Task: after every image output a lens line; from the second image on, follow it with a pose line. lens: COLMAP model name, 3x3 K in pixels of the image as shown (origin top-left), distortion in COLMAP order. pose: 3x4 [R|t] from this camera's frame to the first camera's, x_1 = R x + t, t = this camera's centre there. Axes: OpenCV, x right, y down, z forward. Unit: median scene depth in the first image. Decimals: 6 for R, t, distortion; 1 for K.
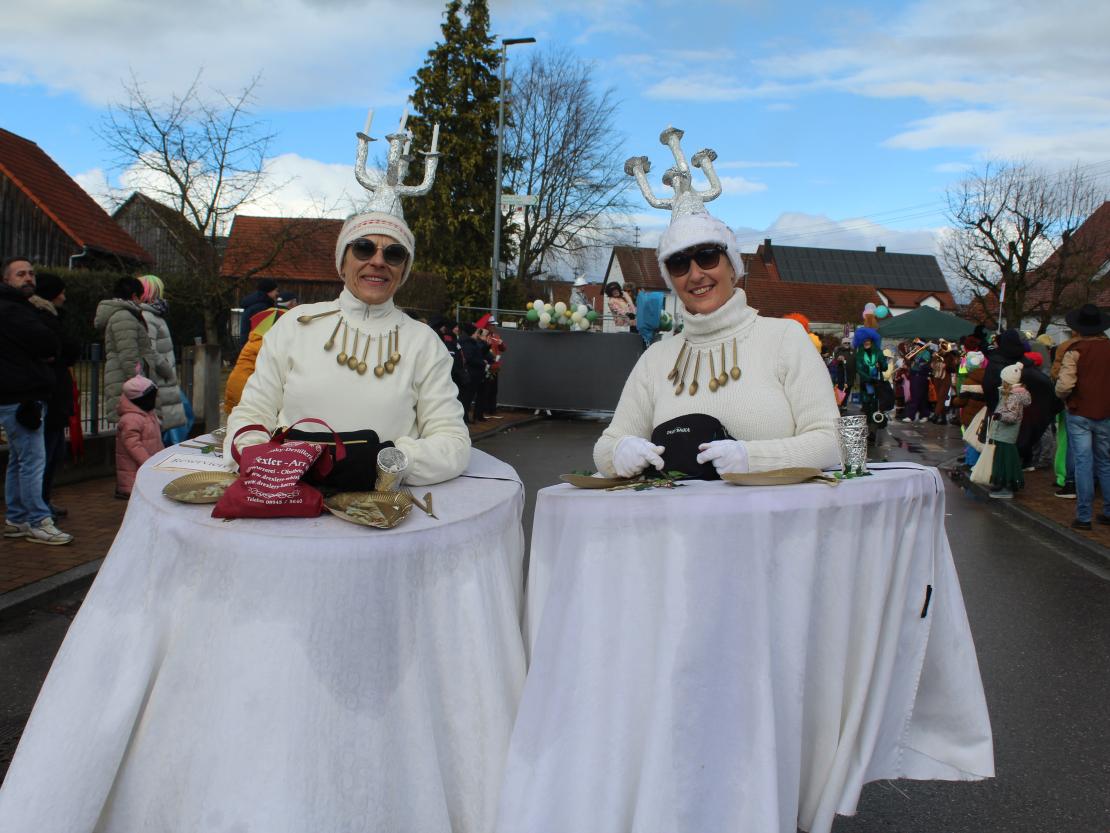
lens RADIAL K [[1528.3, 0, 555.0], [0, 1528.3, 416.5], [0, 0, 1]] dist [-0.160678, 0.645615]
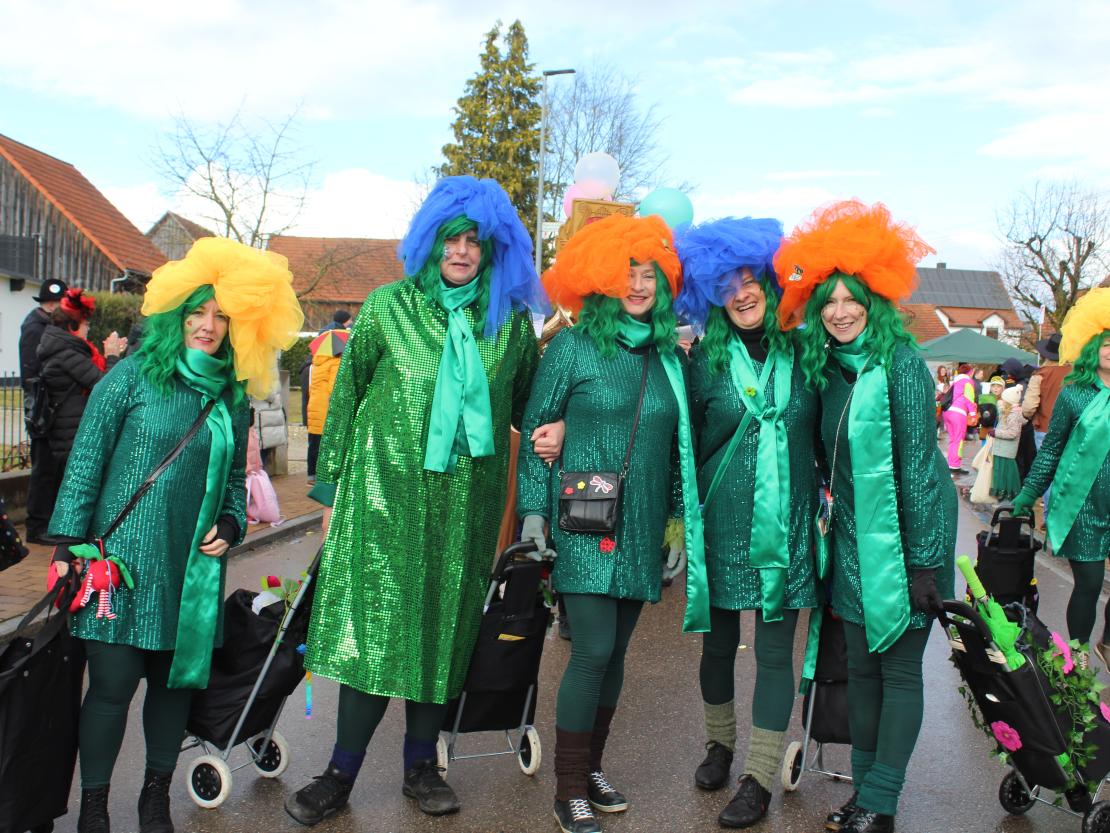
lens RADIAL K [[1381.5, 0, 555.0], [0, 1381.5, 416.5], [0, 0, 1]] dist [-0.005366, -0.007605]
pose [[0.999725, -0.001790, -0.023389, -0.006224], [0.001482, 0.999912, -0.013180, -0.003392], [0.023410, 0.013142, 0.999640, 0.099872]]
